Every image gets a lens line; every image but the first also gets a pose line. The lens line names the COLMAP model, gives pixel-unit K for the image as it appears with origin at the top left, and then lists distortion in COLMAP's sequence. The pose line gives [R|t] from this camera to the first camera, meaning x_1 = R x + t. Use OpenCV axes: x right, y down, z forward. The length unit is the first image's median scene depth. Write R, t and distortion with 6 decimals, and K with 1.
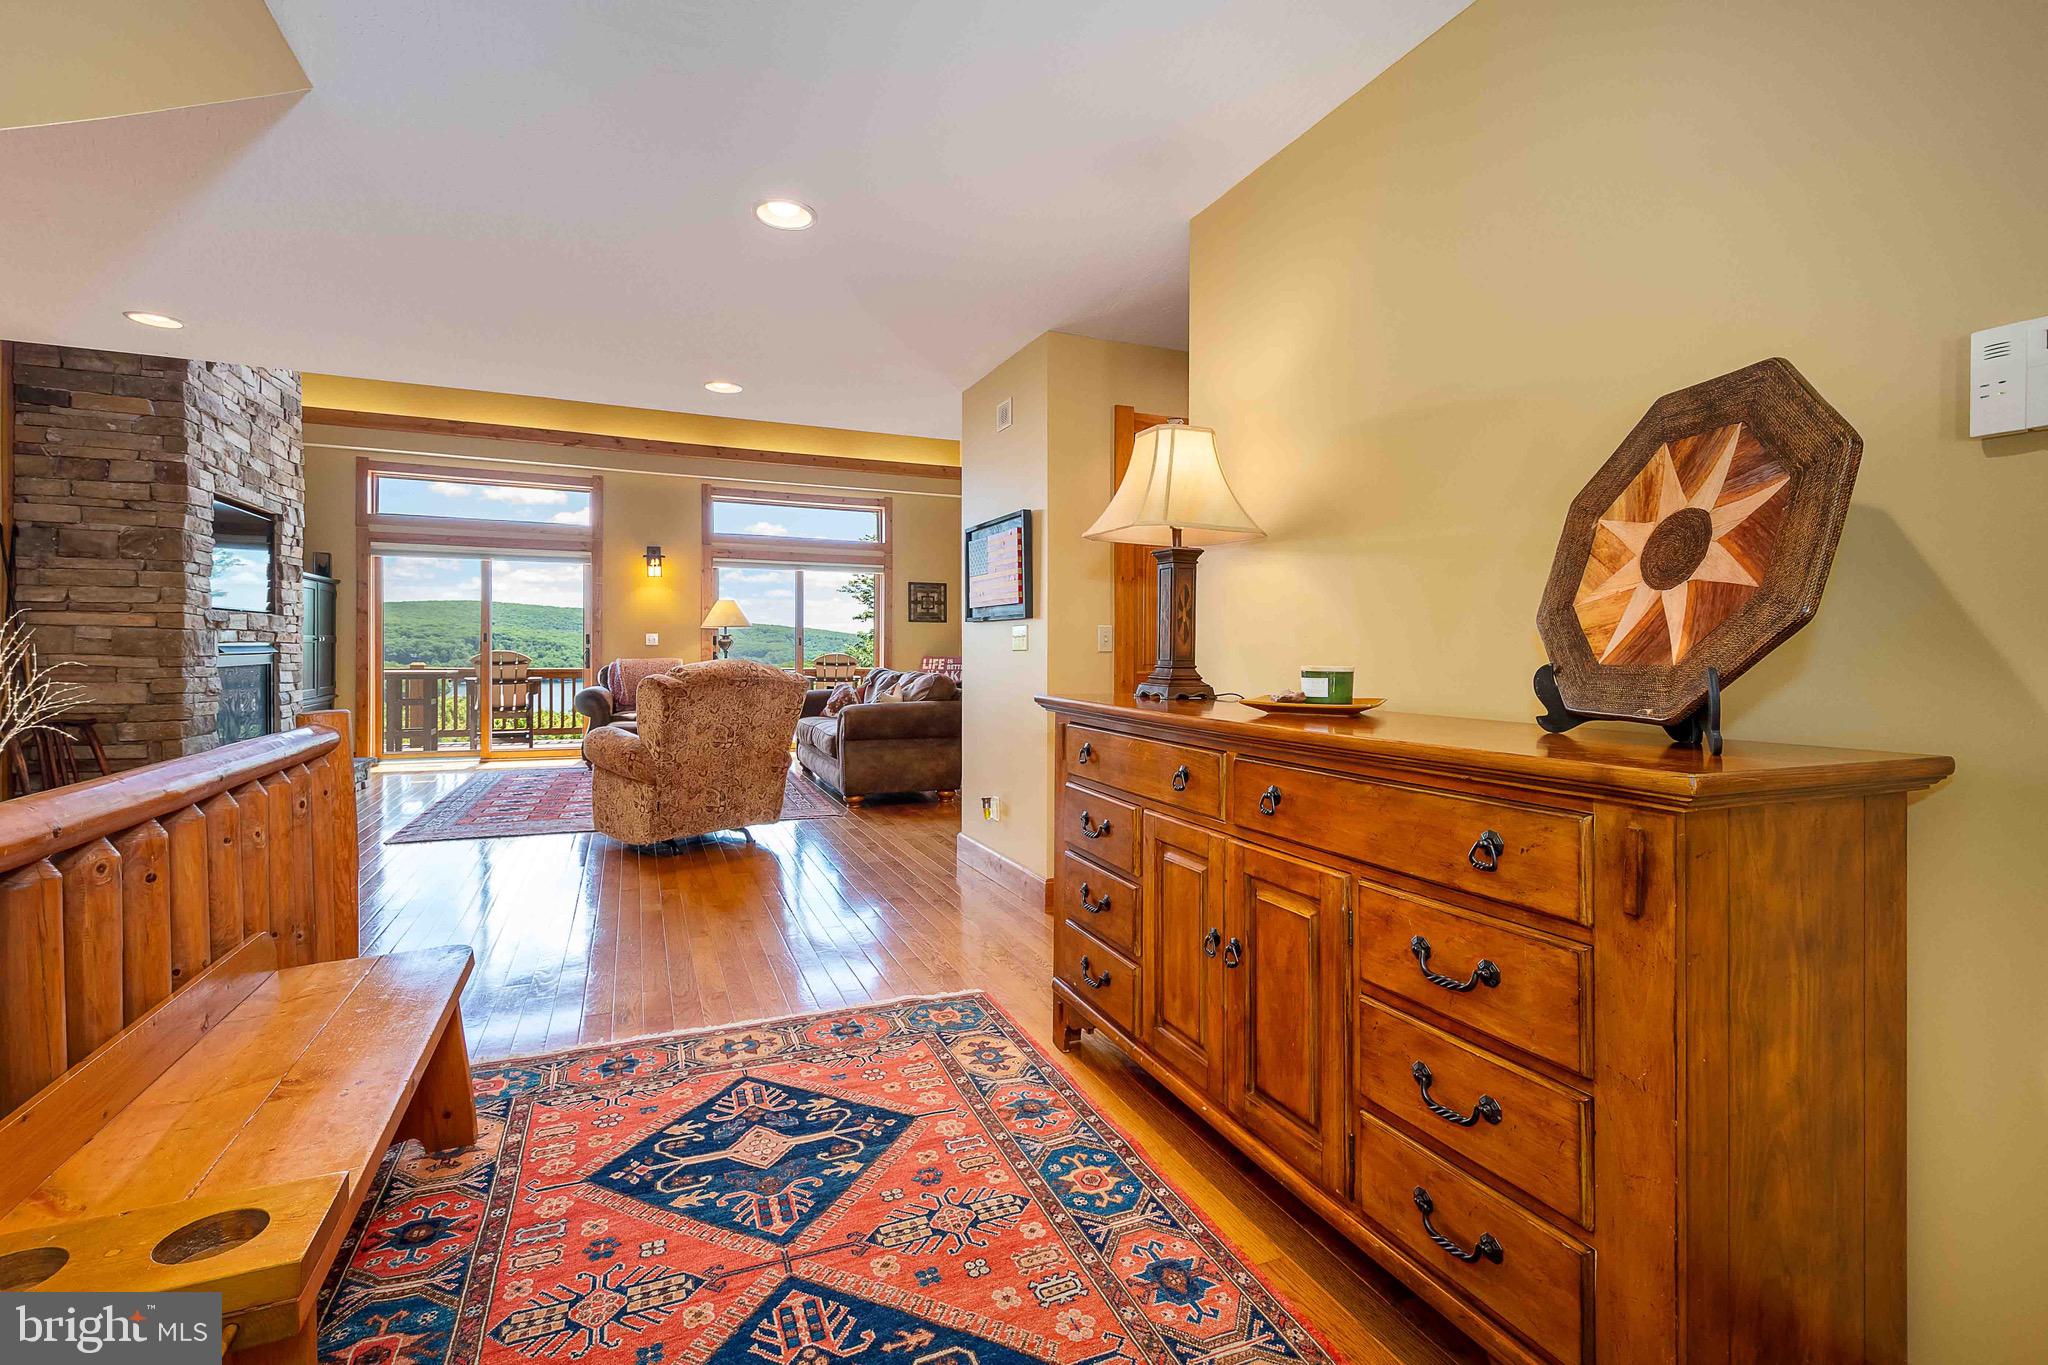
lens RADIAL K [[901.8, 0, 998.7], [0, 901.8, 655.2], [0, 0, 1]] dist [0.016343, -0.007374]
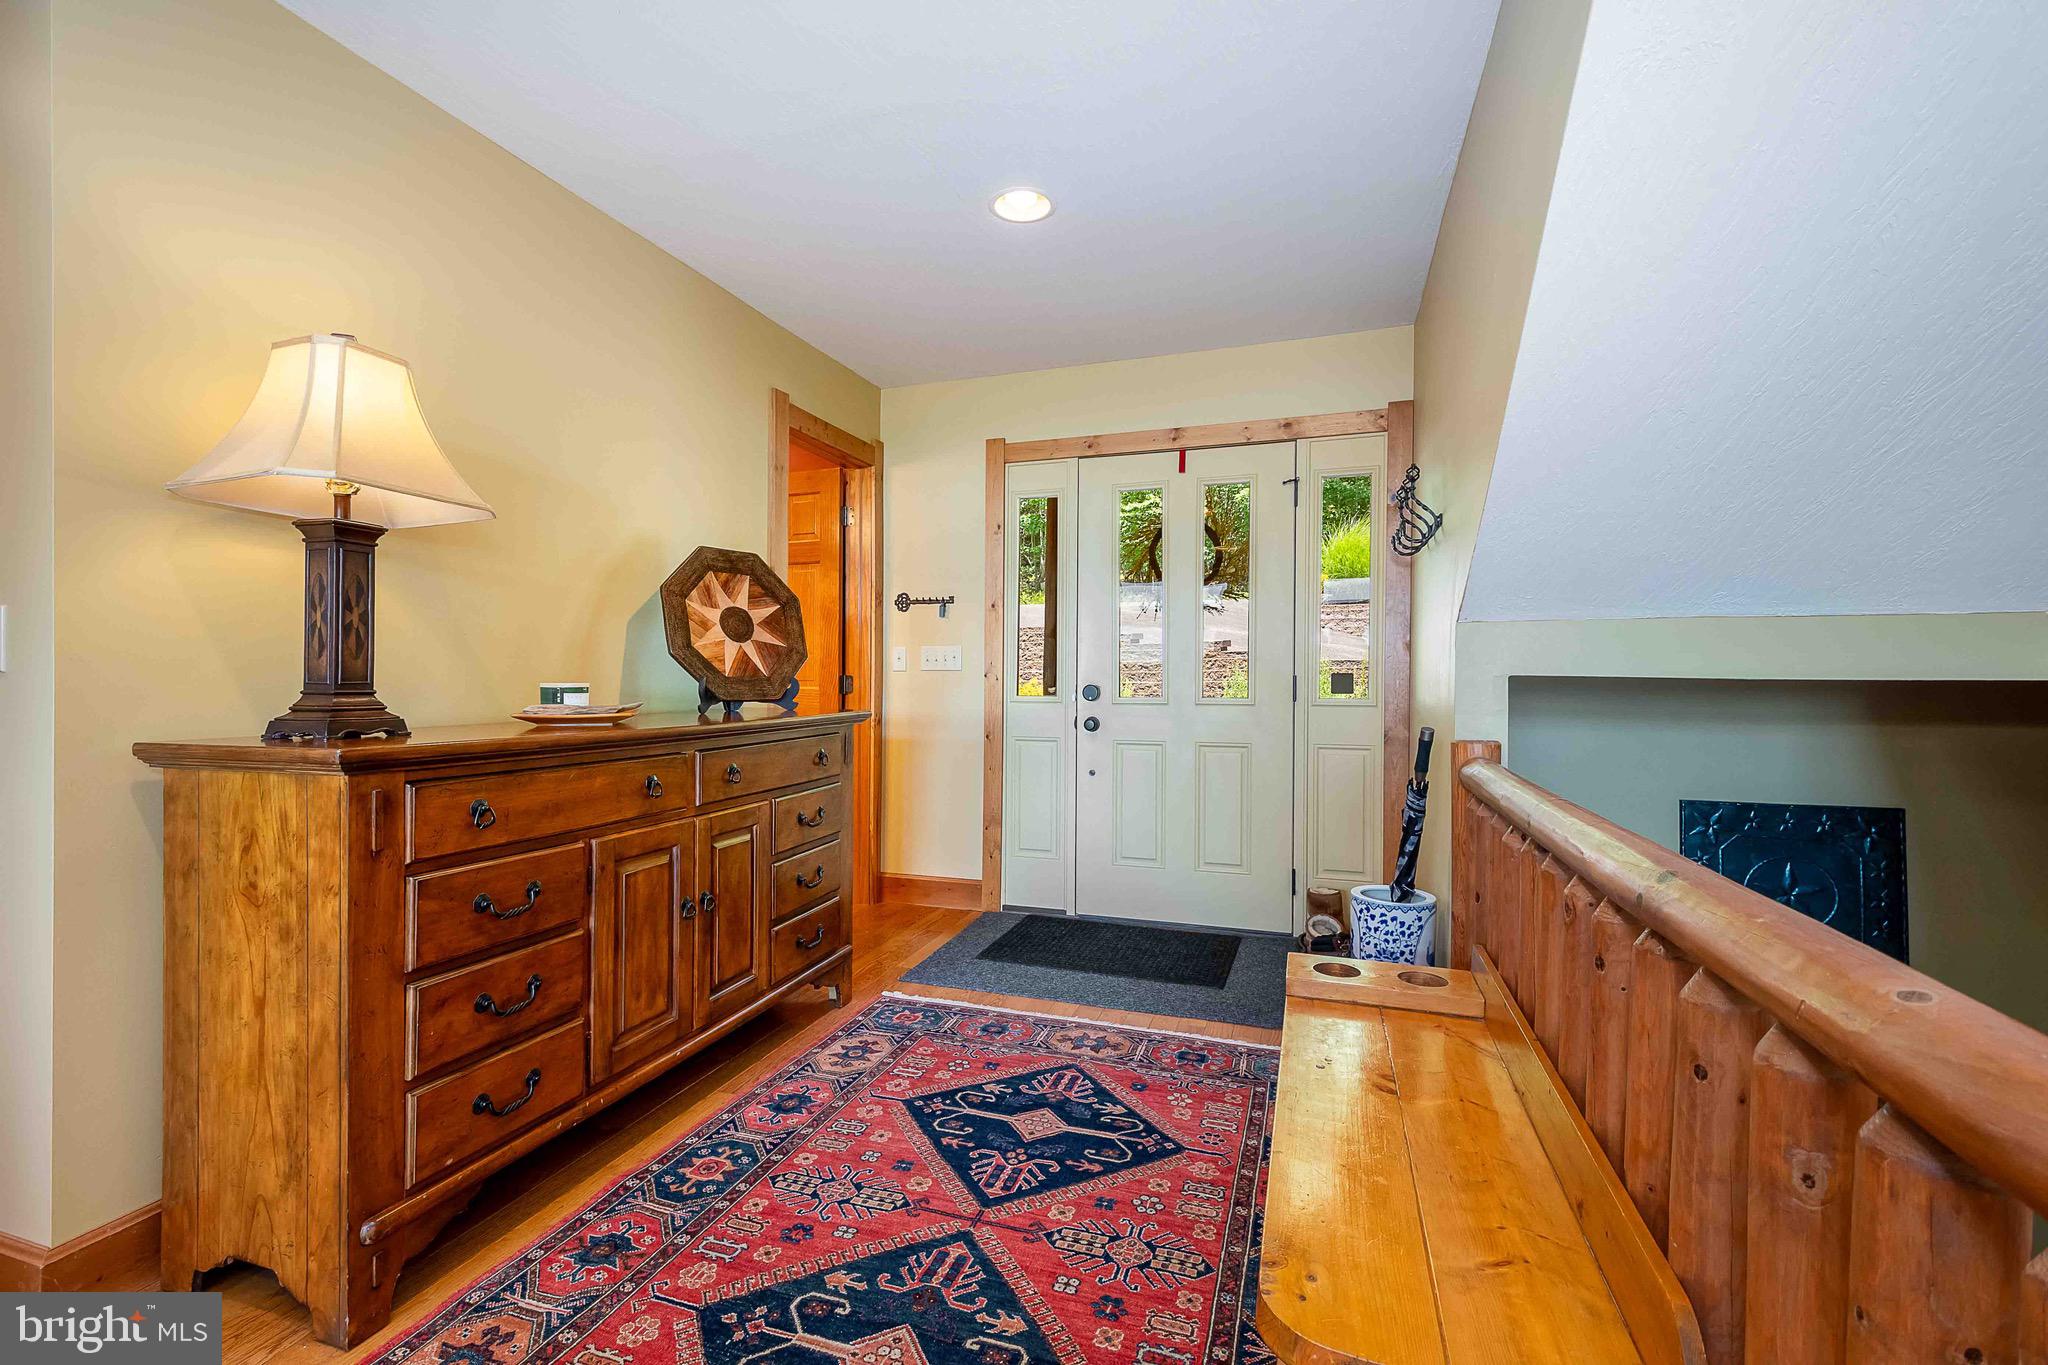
lens RADIAL K [[901.8, 0, 1009.9], [0, 901.8, 682.3], [0, 0, 1]] dist [0.016343, -0.007374]
pose [[-0.754542, -0.016286, 0.656050, -0.794118], [-0.006610, 0.999830, 0.017217, -0.011619], [-0.656219, 0.008655, -0.754521, 1.457012]]
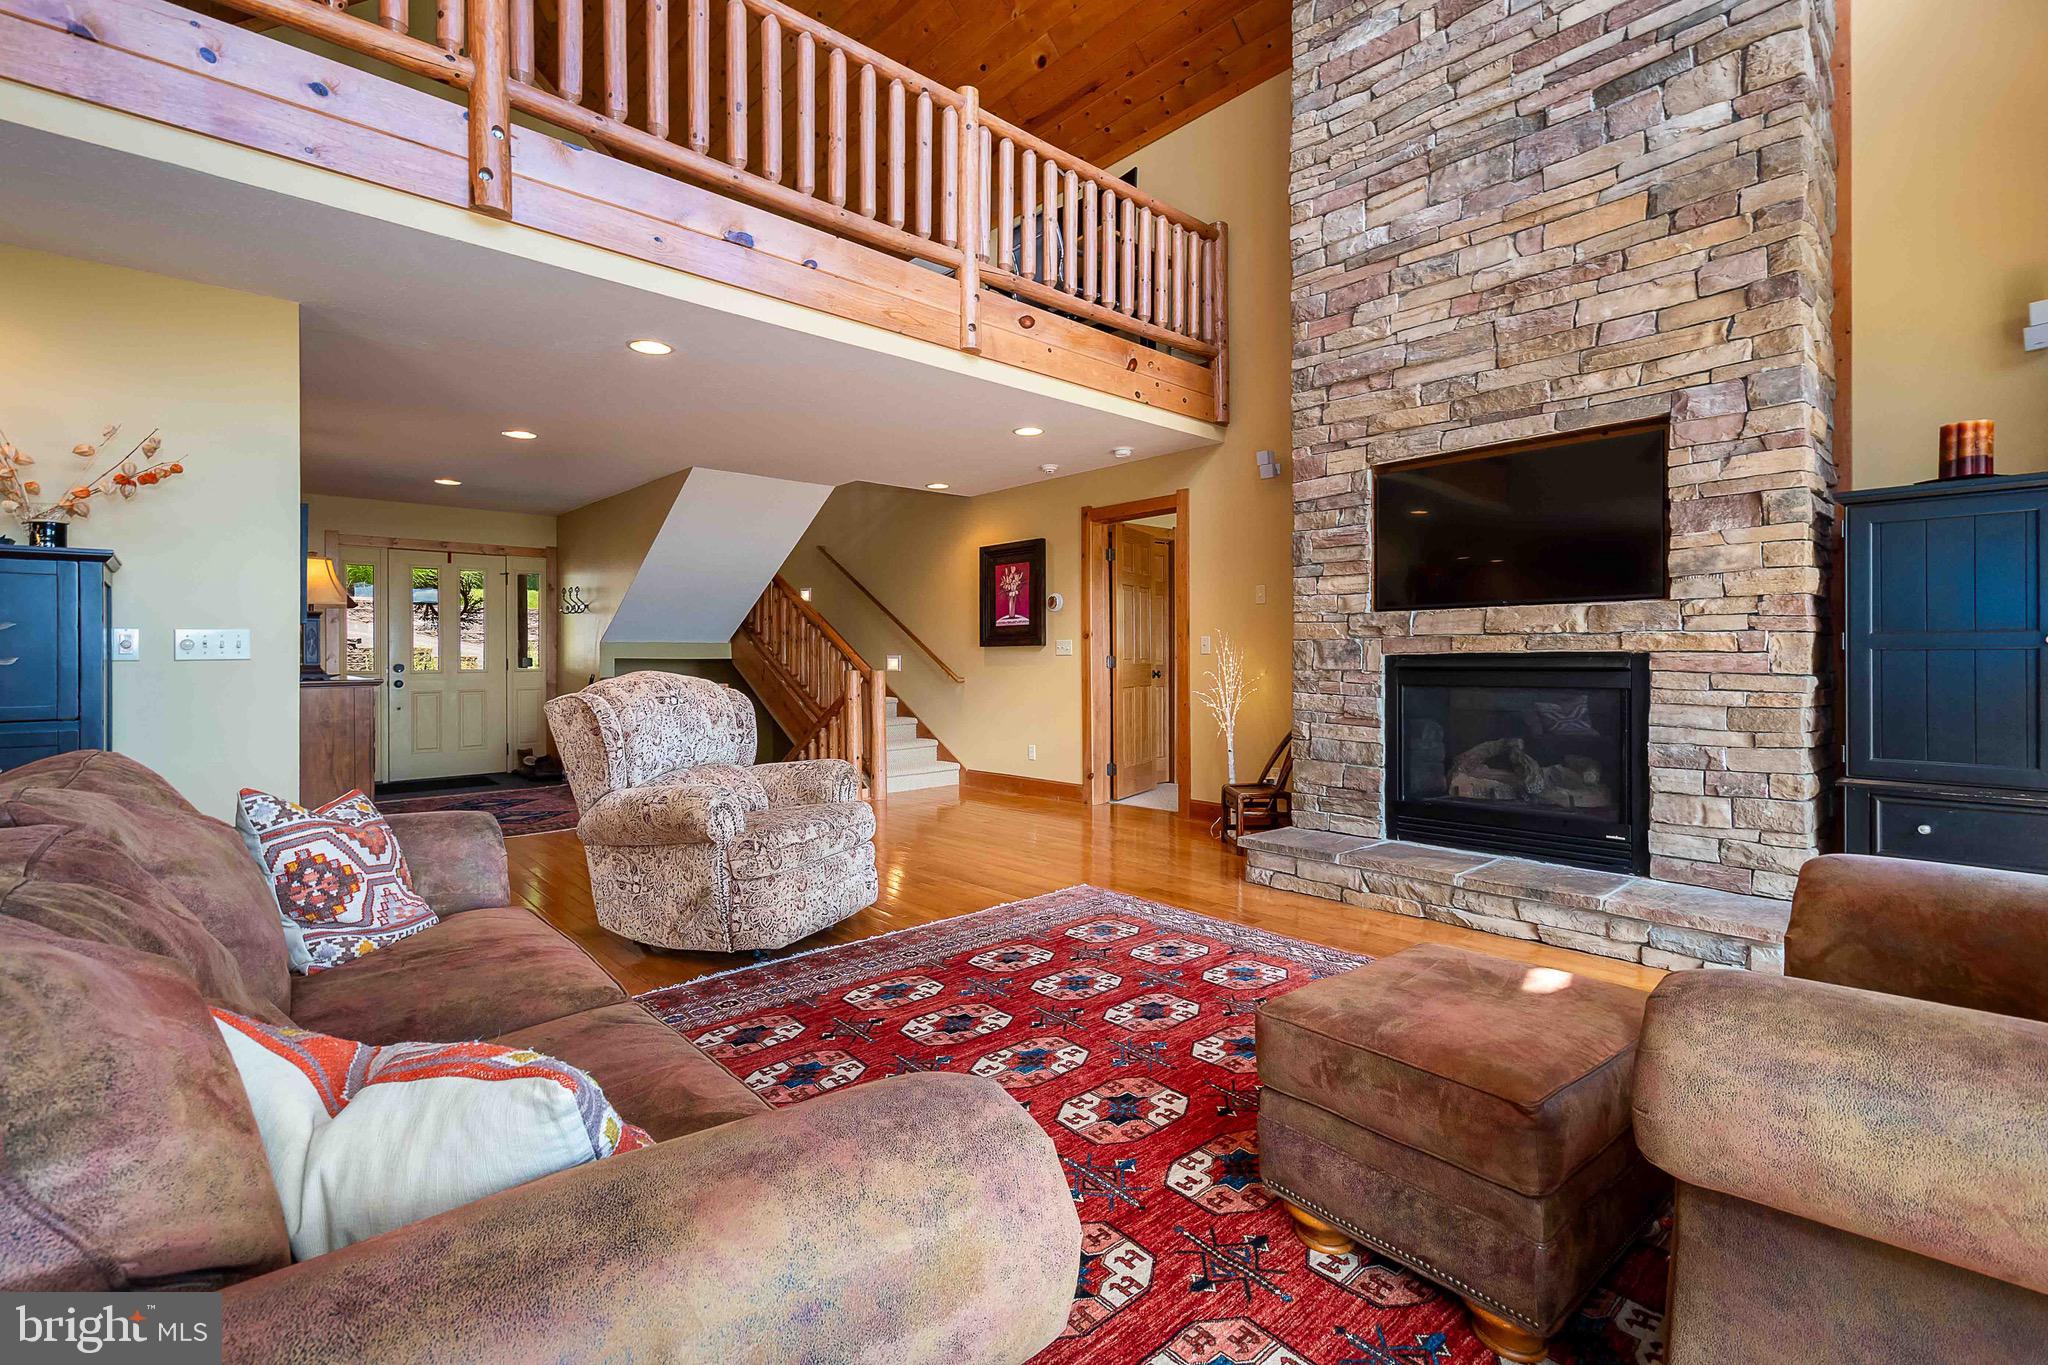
lens RADIAL K [[901.8, 0, 1008.1], [0, 901.8, 652.3], [0, 0, 1]] dist [0.016343, -0.007374]
pose [[-0.938890, -0.006209, -0.344162, -0.769834], [-0.005832, 0.999981, -0.002129, -0.031491], [0.344168, 0.000008, -0.938908, 4.428331]]
